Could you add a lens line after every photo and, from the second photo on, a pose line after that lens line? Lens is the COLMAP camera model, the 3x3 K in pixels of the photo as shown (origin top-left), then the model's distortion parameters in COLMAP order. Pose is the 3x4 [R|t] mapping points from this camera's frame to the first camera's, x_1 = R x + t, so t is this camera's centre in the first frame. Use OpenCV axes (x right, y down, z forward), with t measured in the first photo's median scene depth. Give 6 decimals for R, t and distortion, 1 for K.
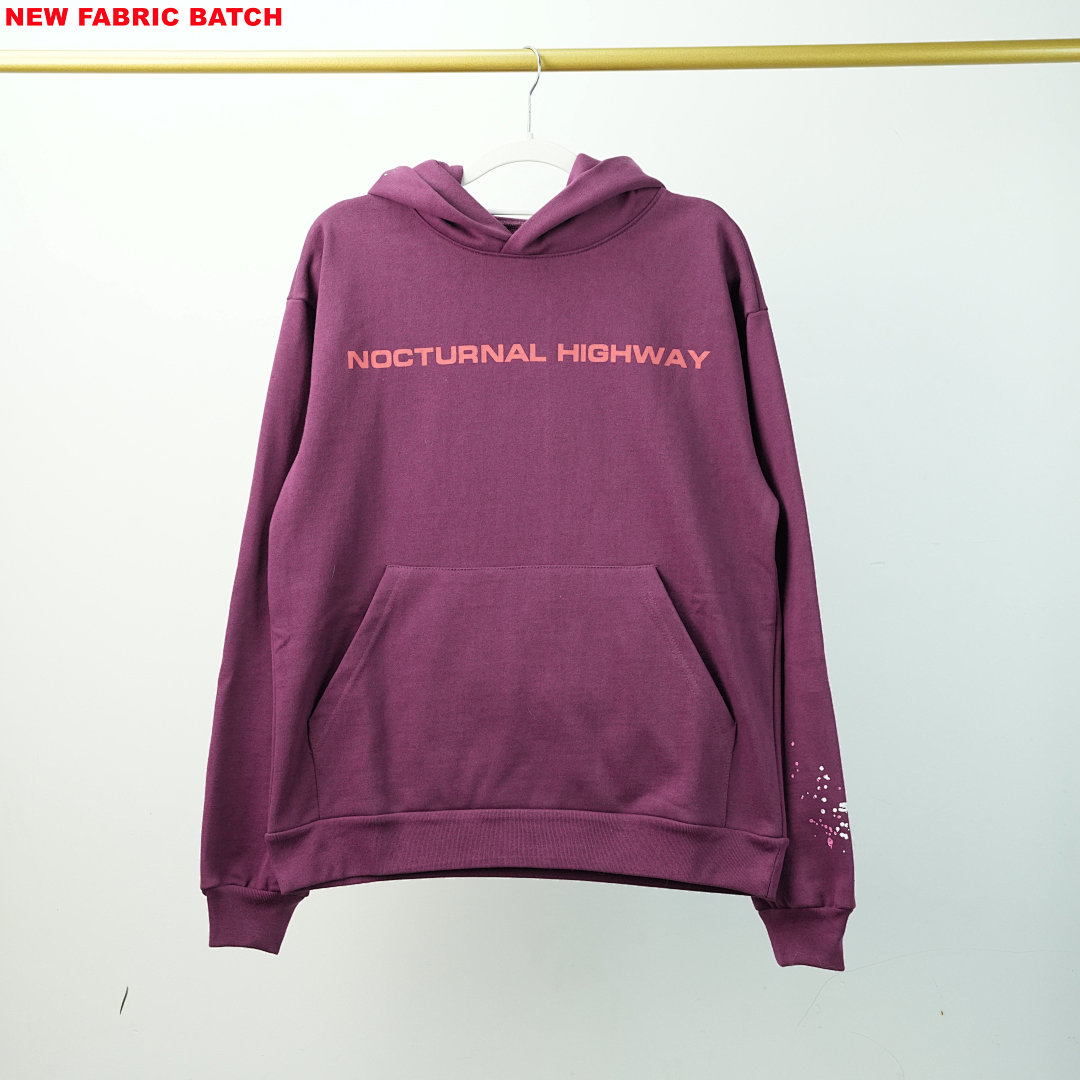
lens RADIAL K [[2155.3, 0, 540.0], [0, 2155.3, 540.0], [0, 0, 1]] dist [0.105710, 0.113064]
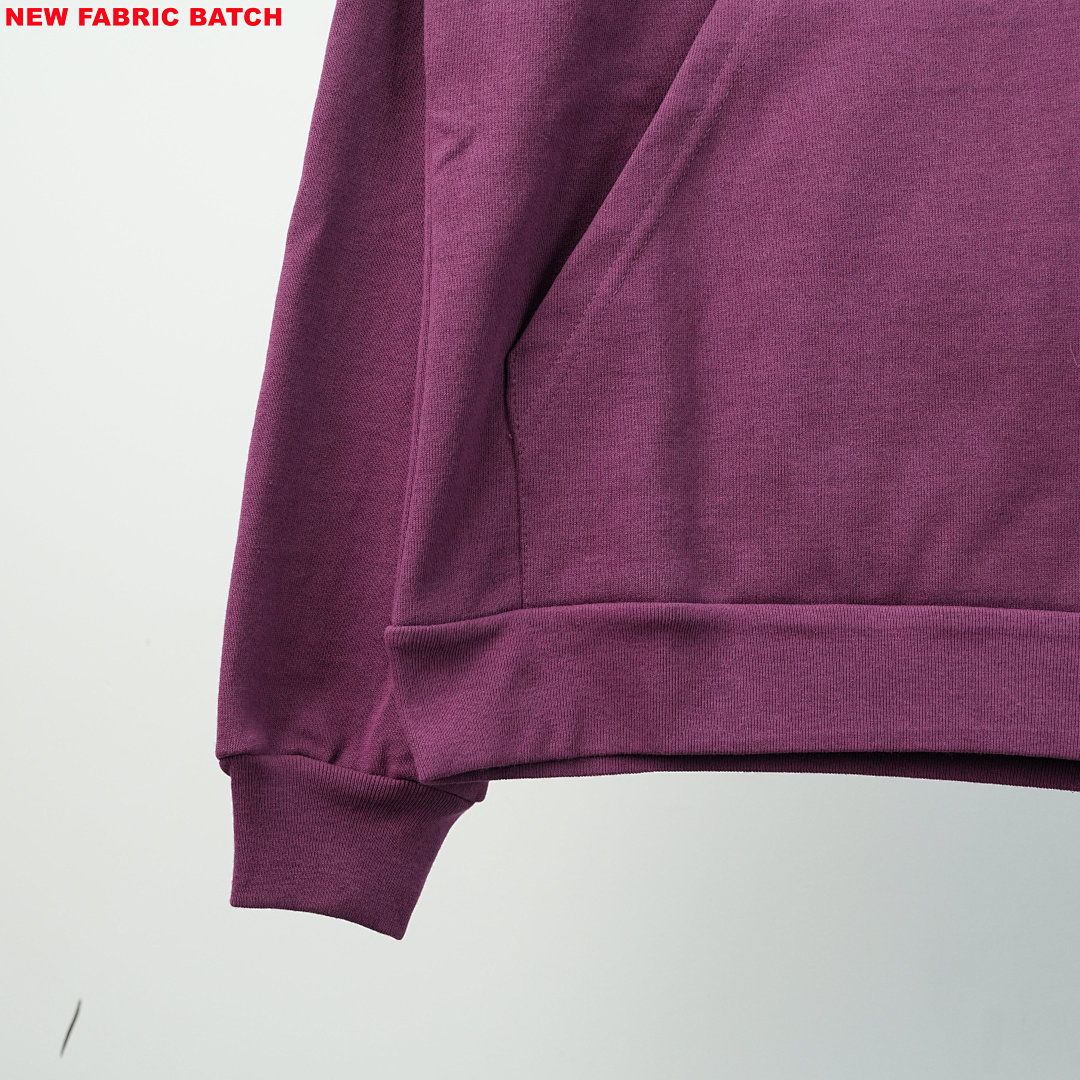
lens RADIAL K [[2155.3, 0, 540.0], [0, 2155.3, 540.0], [0, 0, 1]] dist [0.105710, 0.113064]
pose [[0.996776, 0.051229, -0.061745, -0.074870], [-0.052778, 0.998325, -0.023717, 0.126360], [0.060427, 0.026900, 0.997810, 0.603033]]
